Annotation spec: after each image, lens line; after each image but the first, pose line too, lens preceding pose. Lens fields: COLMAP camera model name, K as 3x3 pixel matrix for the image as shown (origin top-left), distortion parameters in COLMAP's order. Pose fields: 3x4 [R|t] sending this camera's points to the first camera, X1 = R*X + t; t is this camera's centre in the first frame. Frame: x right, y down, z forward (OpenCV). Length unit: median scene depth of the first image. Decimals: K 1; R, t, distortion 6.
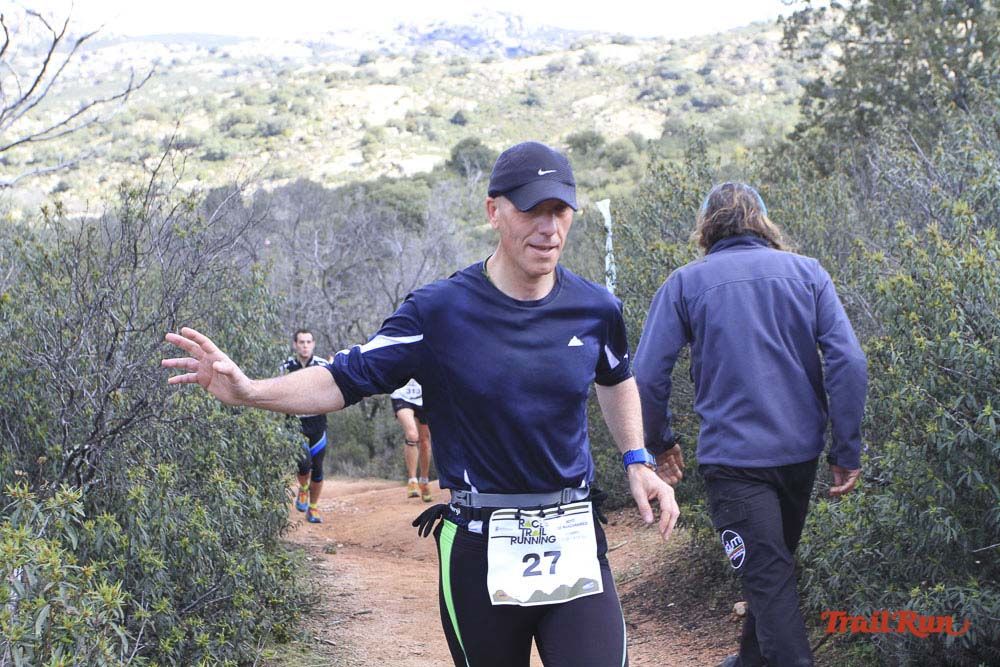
lens RADIAL K [[1379.4, 0, 448.9], [0, 1379.4, 372.8], [0, 0, 1]] dist [-0.018758, 0.040887]
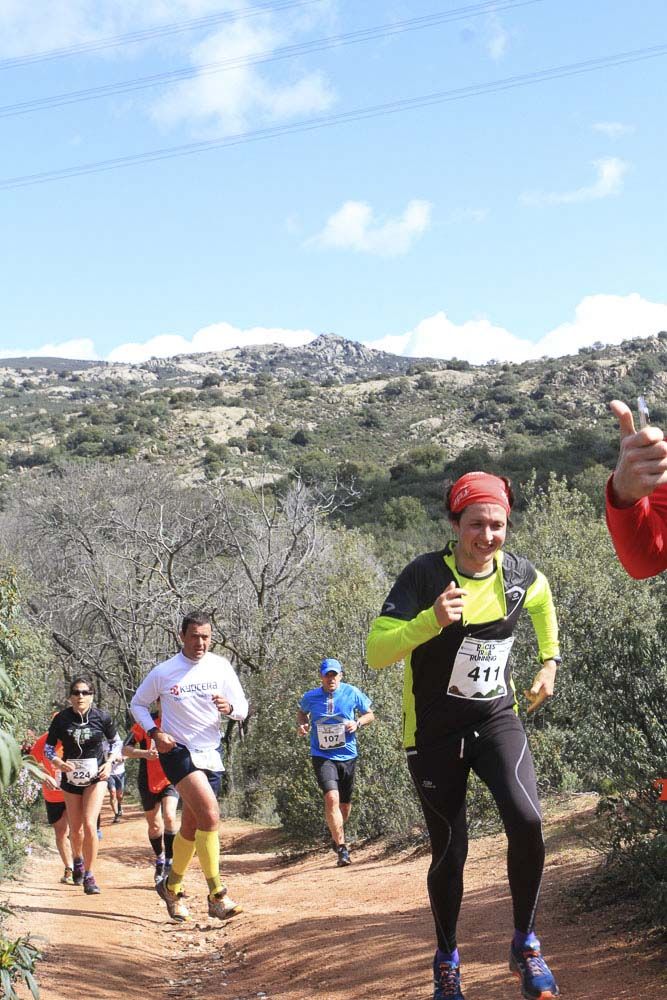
lens RADIAL K [[1780.5, 0, 374.1], [0, 1780.5, 501.0], [0, 0, 1]] dist [0.006378, 0.109483]
pose [[0.999696, 0.009909, 0.022583, 0.034596], [-0.007589, 0.994899, -0.100587, -0.004337], [-0.023464, 0.100385, 0.994672, -0.334981]]
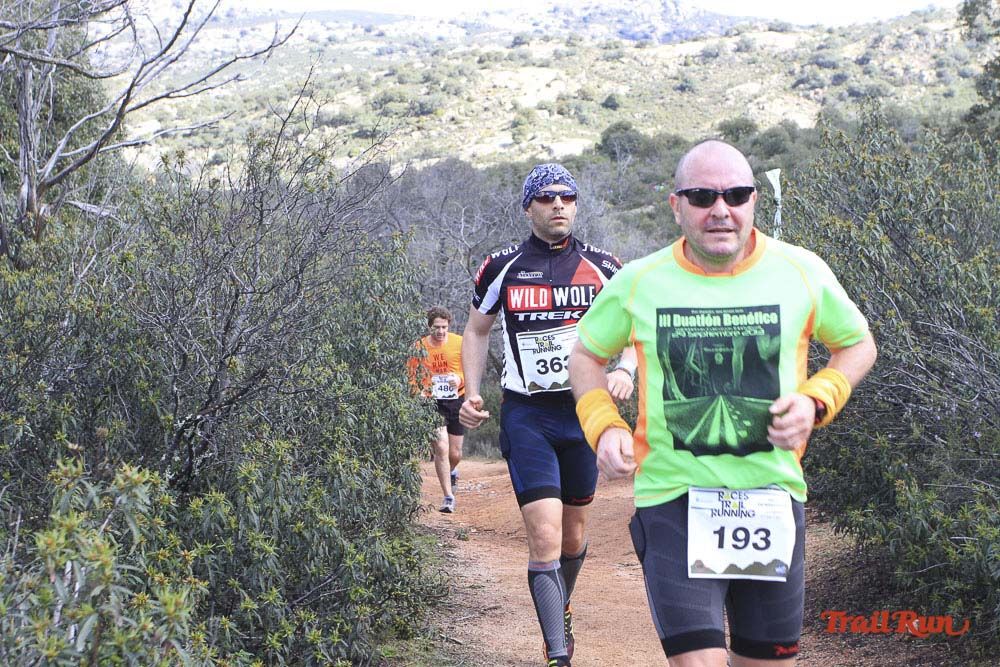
lens RADIAL K [[1376.1, 0, 493.0], [0, 1376.1, 358.9], [0, 0, 1]] dist [-0.026903, 0.084628]
pose [[0.996759, 0.038154, -0.070827, -0.000118], [-0.037972, 0.999271, 0.003915, 0.000099], [0.070924, -0.001213, 0.997481, 0.002510]]
